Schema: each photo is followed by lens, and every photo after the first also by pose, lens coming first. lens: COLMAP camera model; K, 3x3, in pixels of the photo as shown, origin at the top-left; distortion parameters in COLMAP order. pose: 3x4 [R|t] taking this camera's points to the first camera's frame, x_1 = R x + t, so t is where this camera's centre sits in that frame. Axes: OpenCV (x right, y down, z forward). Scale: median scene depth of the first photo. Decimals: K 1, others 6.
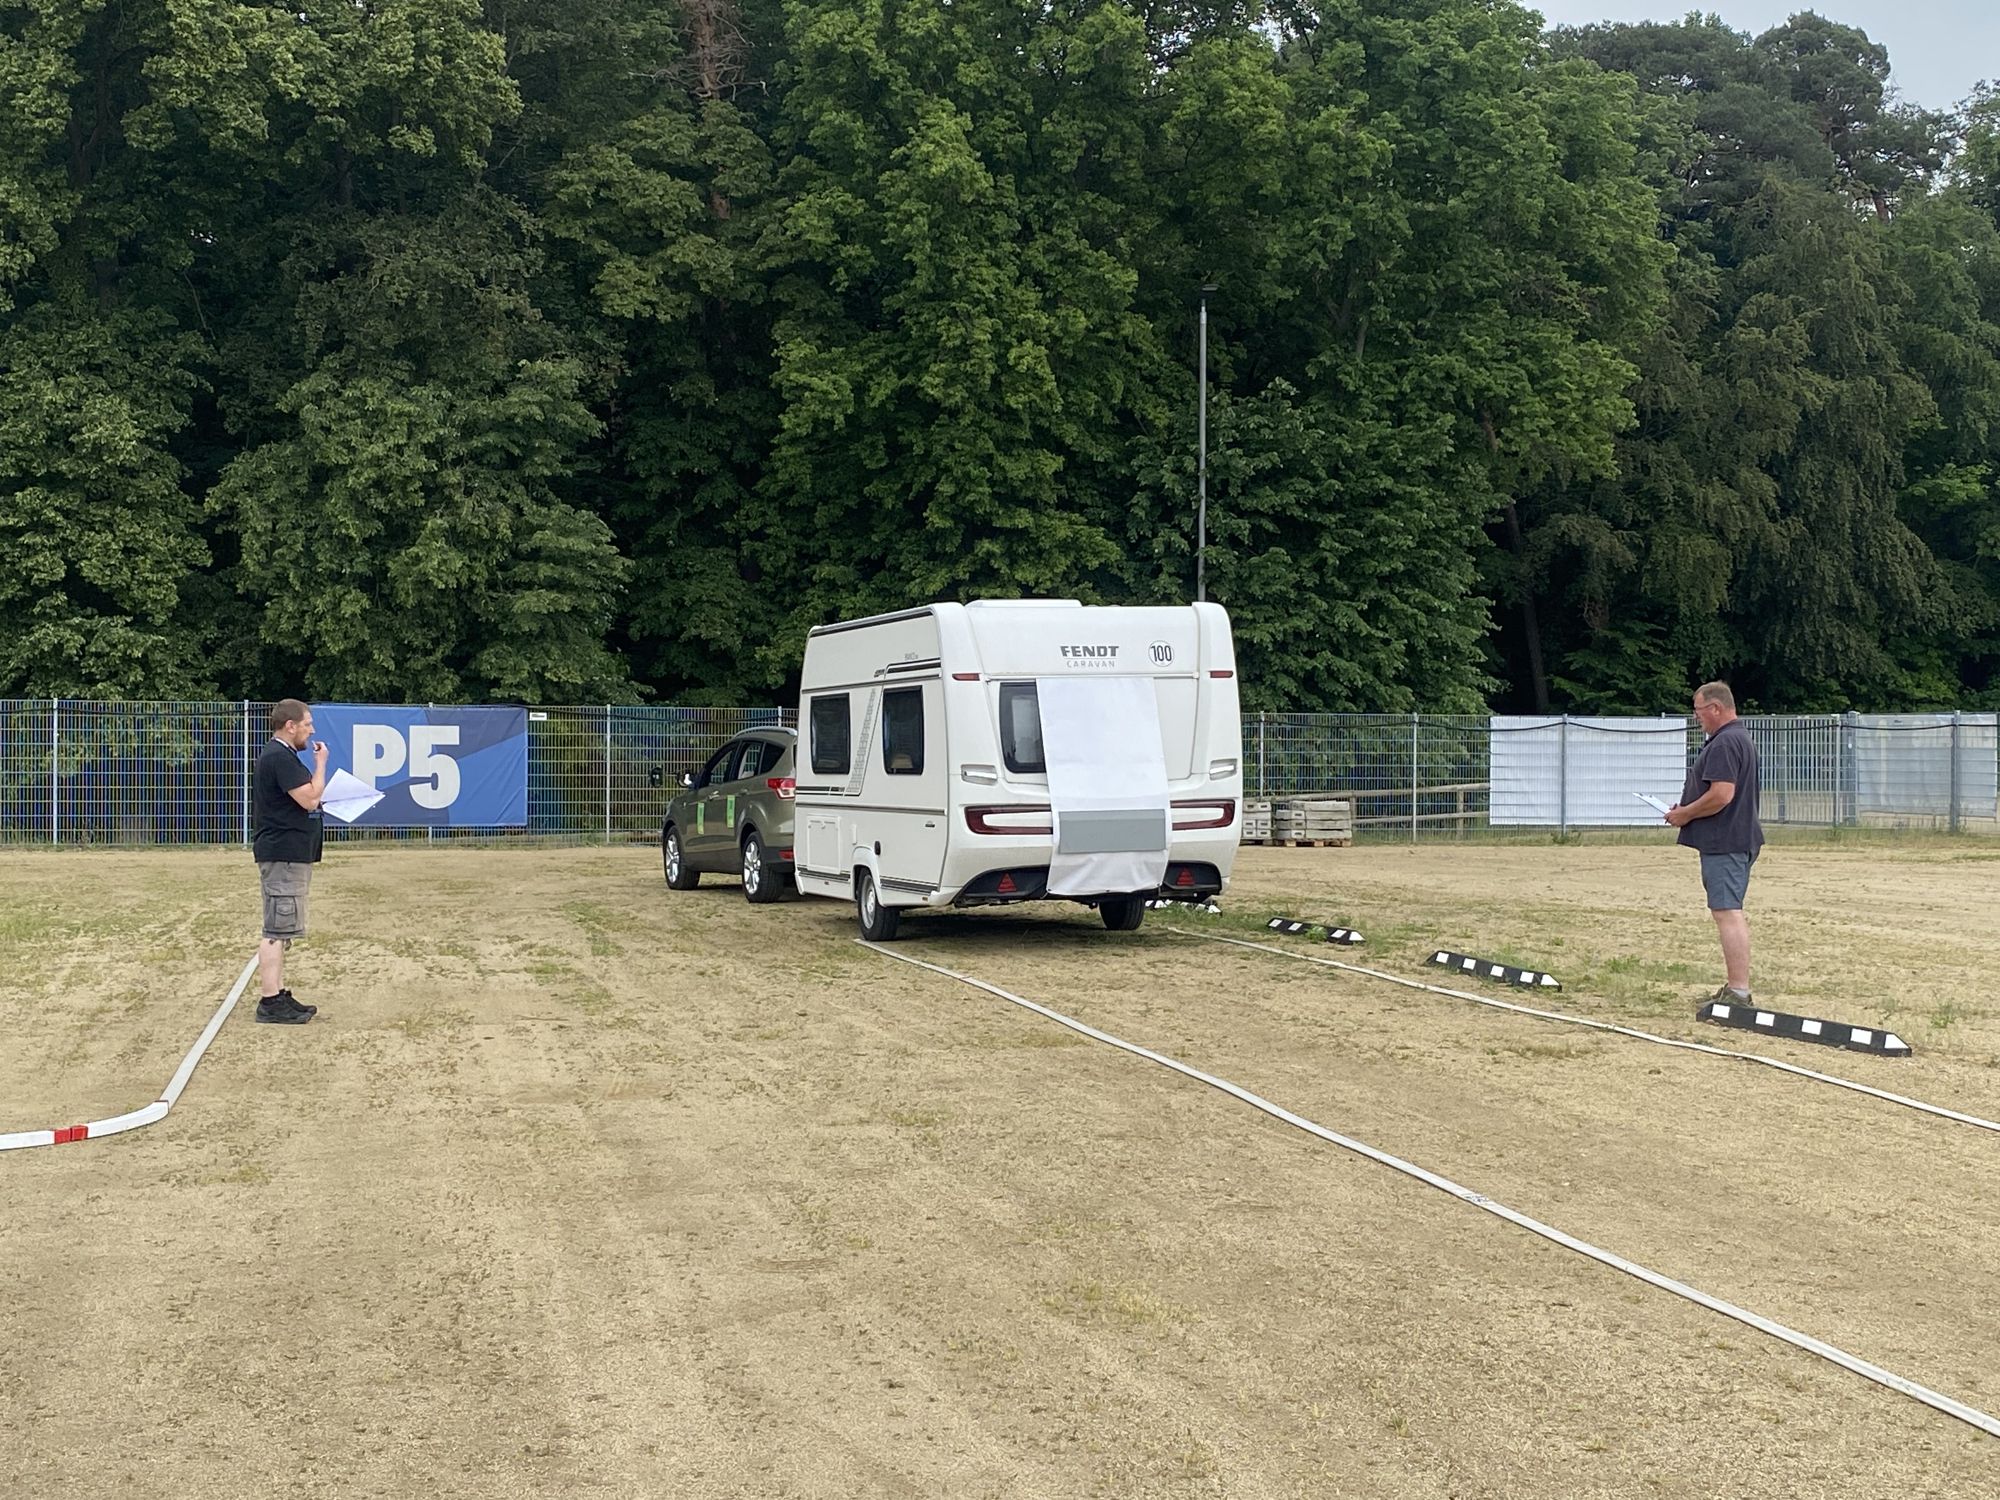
lens RADIAL K [[2635.6, 0, 998.4], [0, 2635.6, 753.8], [0, 0, 1]] dist [0.254592, -1.381025]
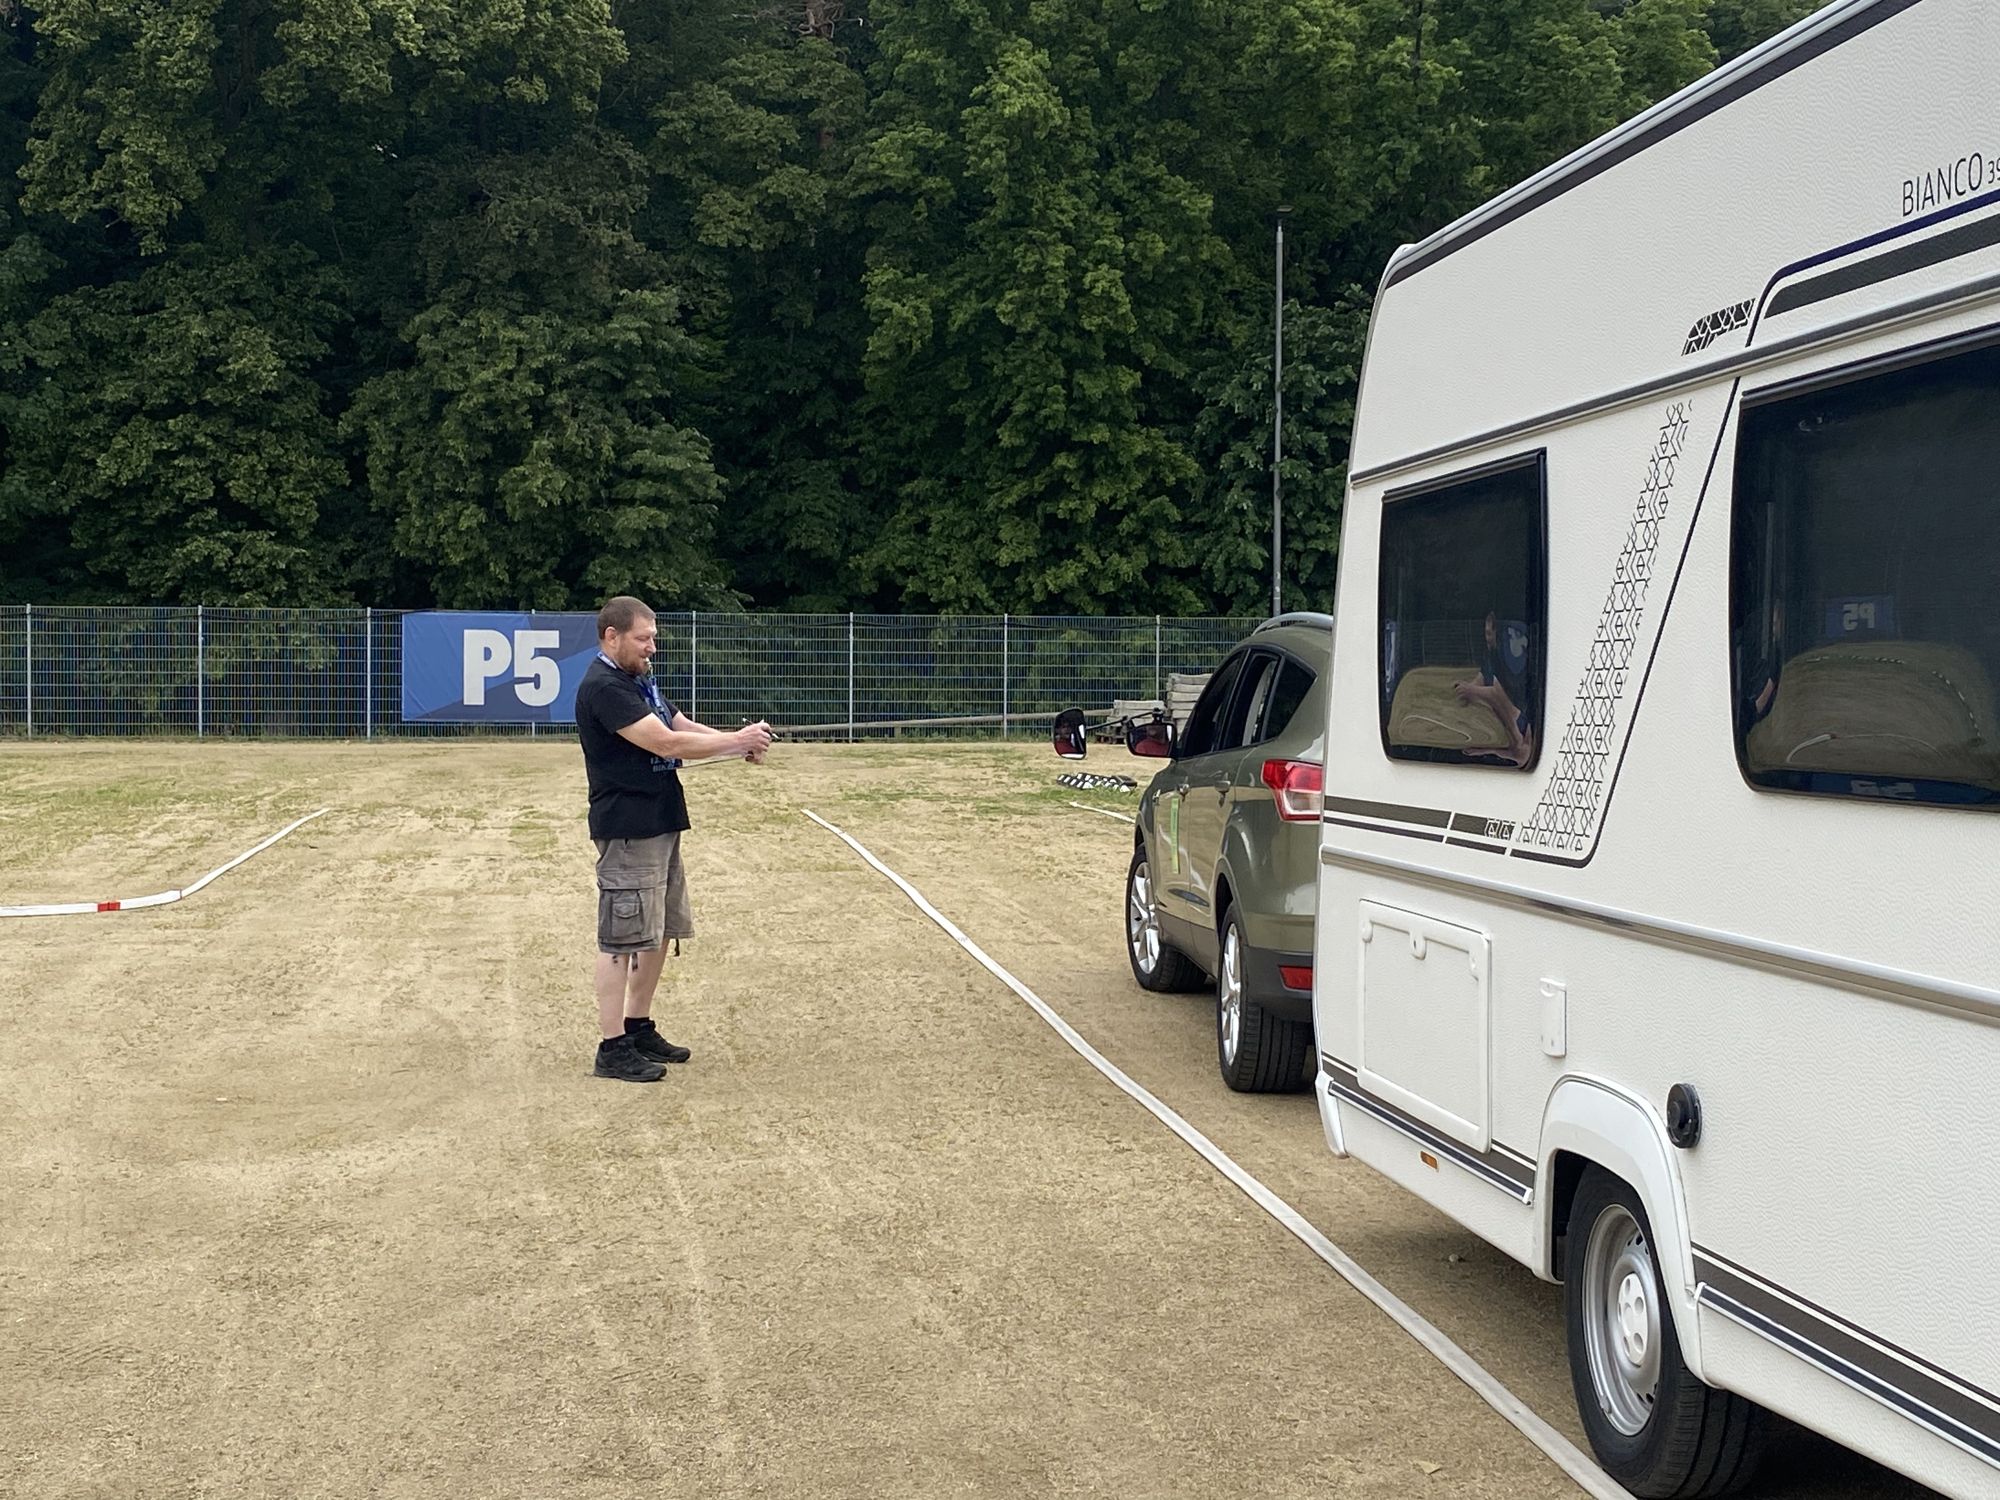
lens RADIAL K [[2794.3, 0, 1002.6], [0, 2794.3, 746.3], [0, 0, 1]] dist [0.185758, -1.435480]
pose [[0.996565, 0.003787, -0.082725, 0.067010], [-0.001185, 0.999504, 0.031480, 0.000346], [0.082803, -0.031274, 0.996075, -0.125919]]
